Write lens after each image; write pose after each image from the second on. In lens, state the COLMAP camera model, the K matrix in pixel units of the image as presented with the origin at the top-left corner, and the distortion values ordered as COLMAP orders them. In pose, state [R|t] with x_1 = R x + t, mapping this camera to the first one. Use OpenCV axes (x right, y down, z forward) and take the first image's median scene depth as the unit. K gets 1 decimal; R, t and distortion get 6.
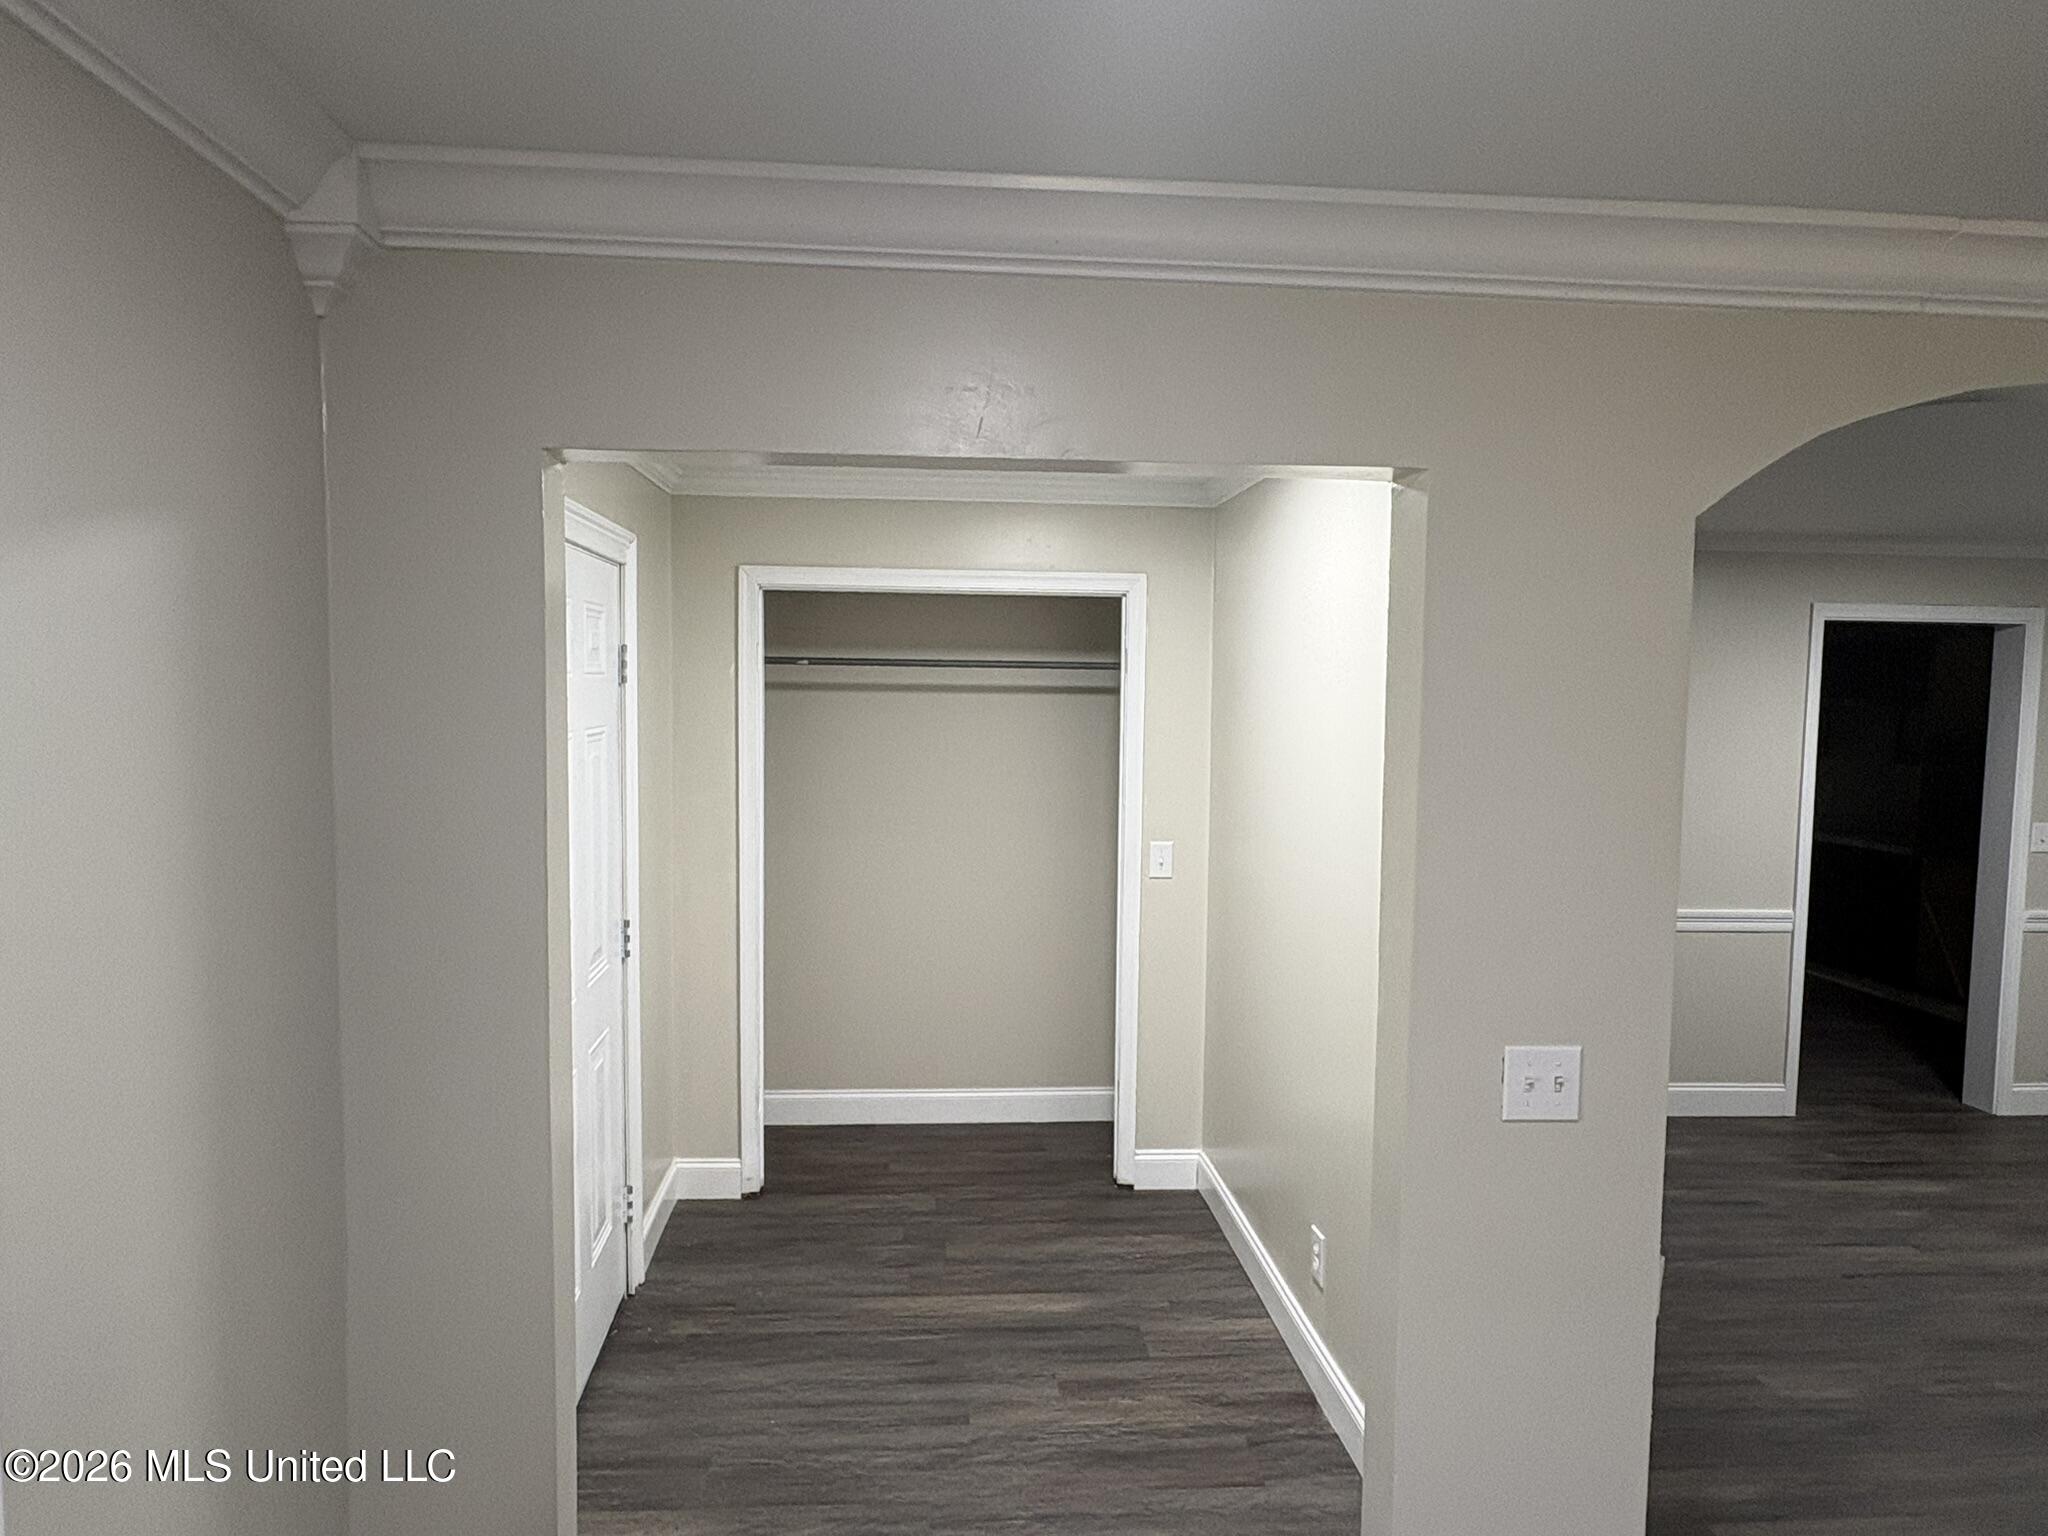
lens RADIAL K [[1270.6, 0, 1010.2], [0, 1270.6, 773.2], [0, 0, 1]] dist [-0.002260, 0.006049]
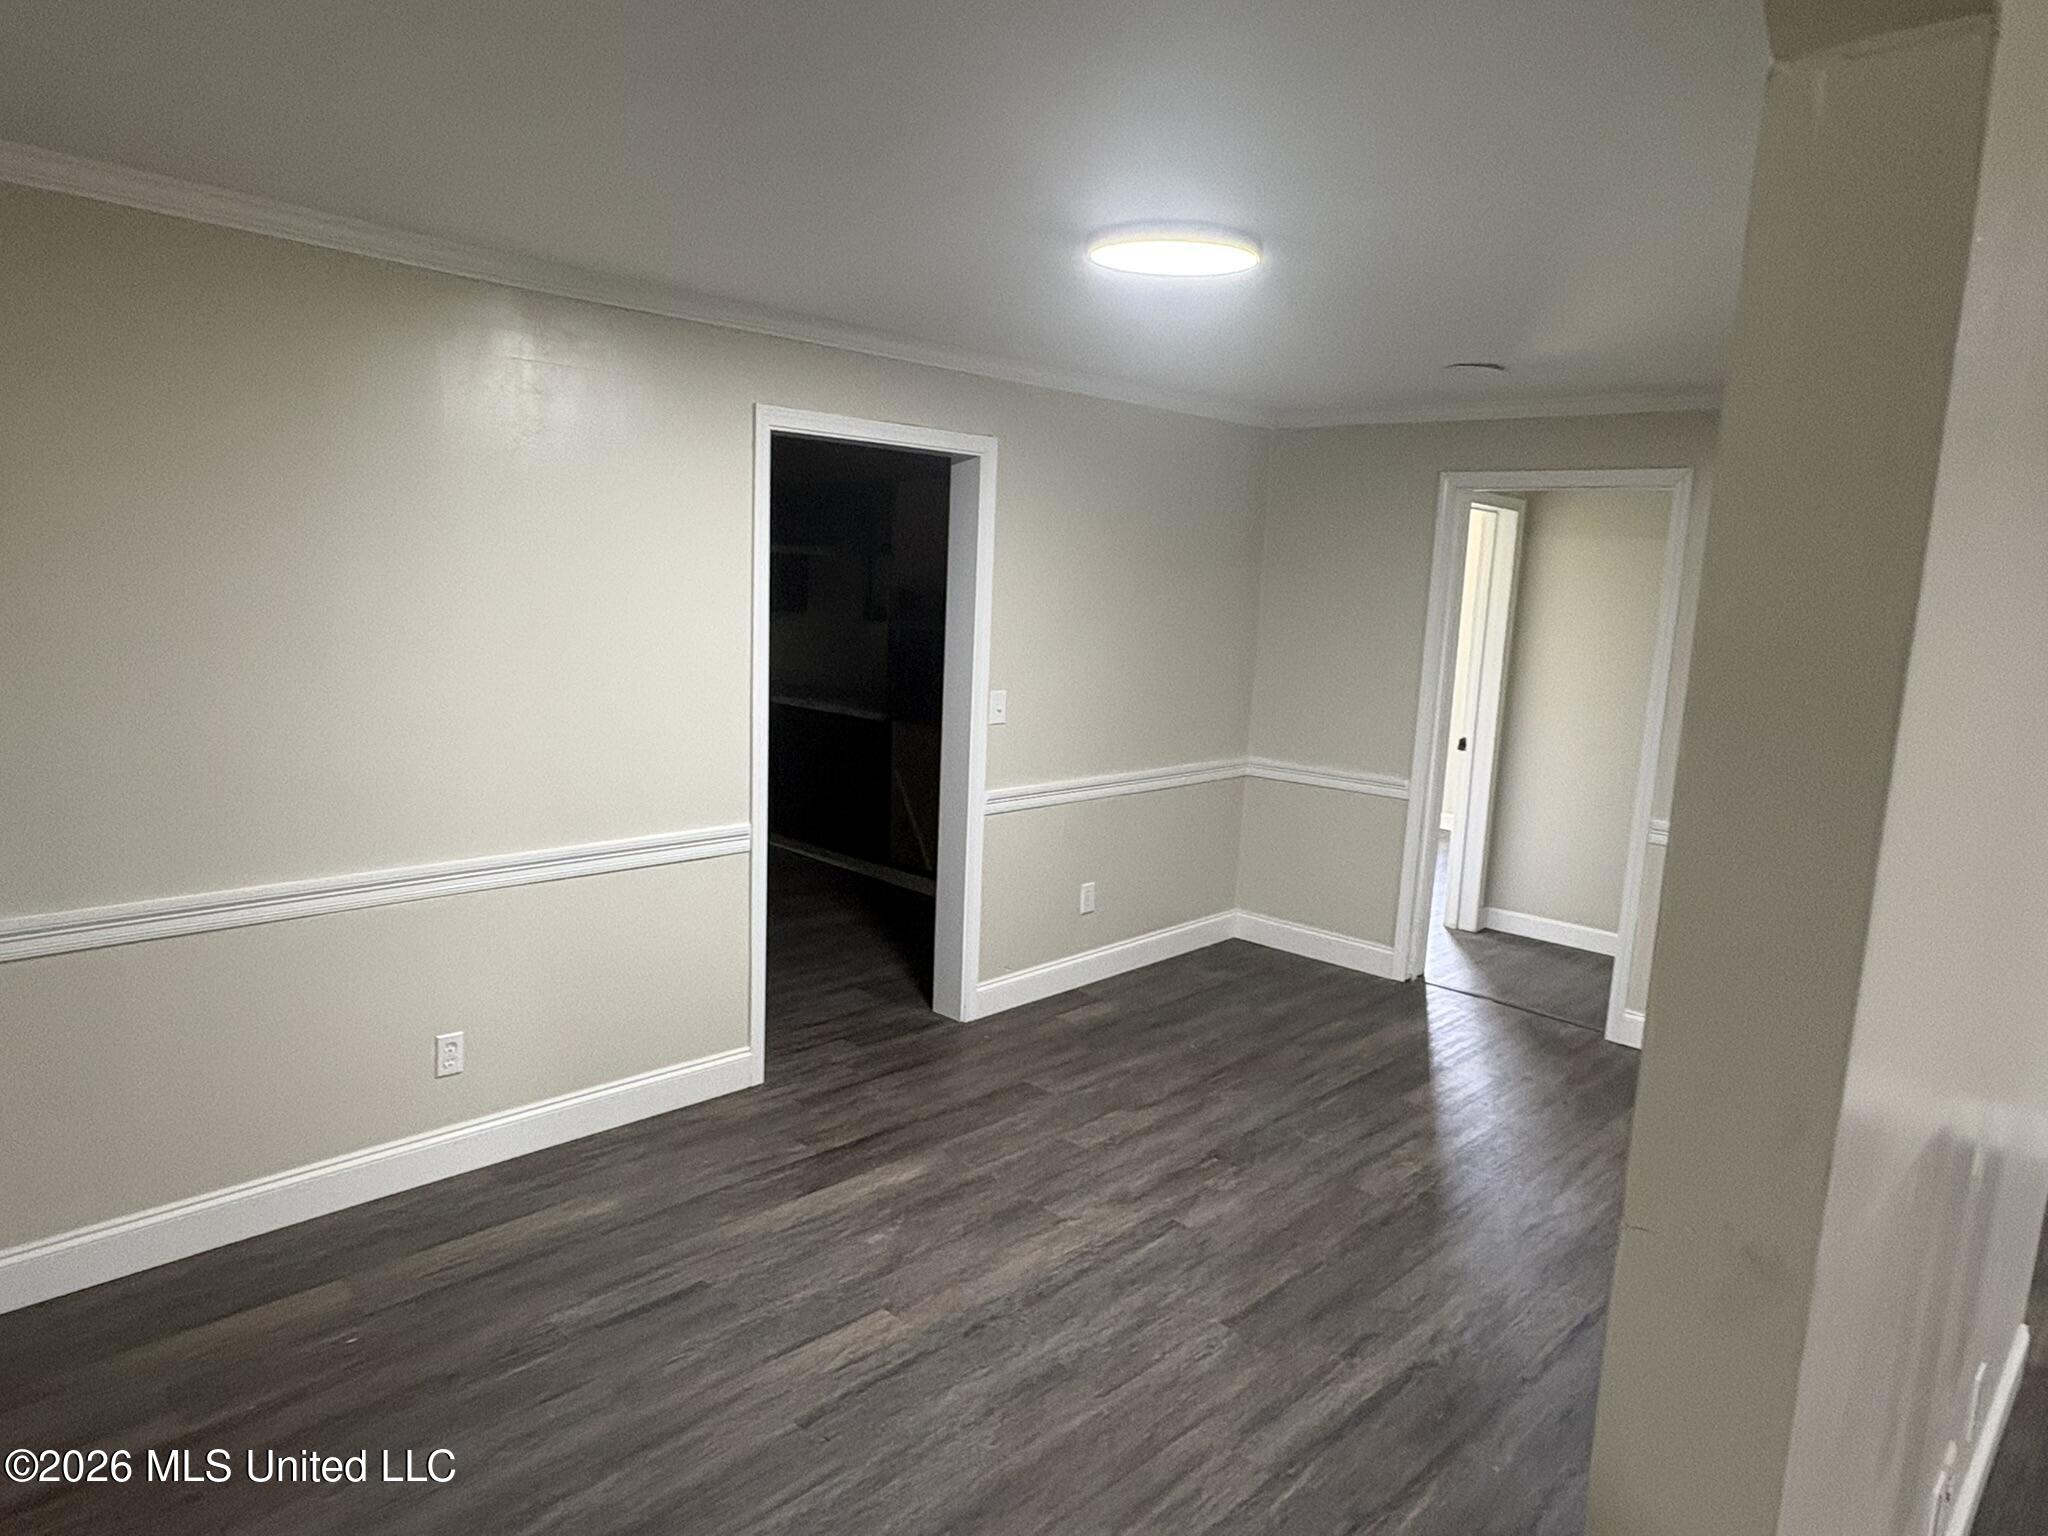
lens RADIAL K [[1270.6, 0, 1022.4], [0, 1270.6, 773.6], [0, 0, 1]] dist [-0.002260, 0.006049]
pose [[0.750969, -0.087681, 0.654490, 0.250239], [0.014638, 0.993112, 0.116250, -0.006087], [-0.660175, -0.077720, 0.747080, 0.337248]]
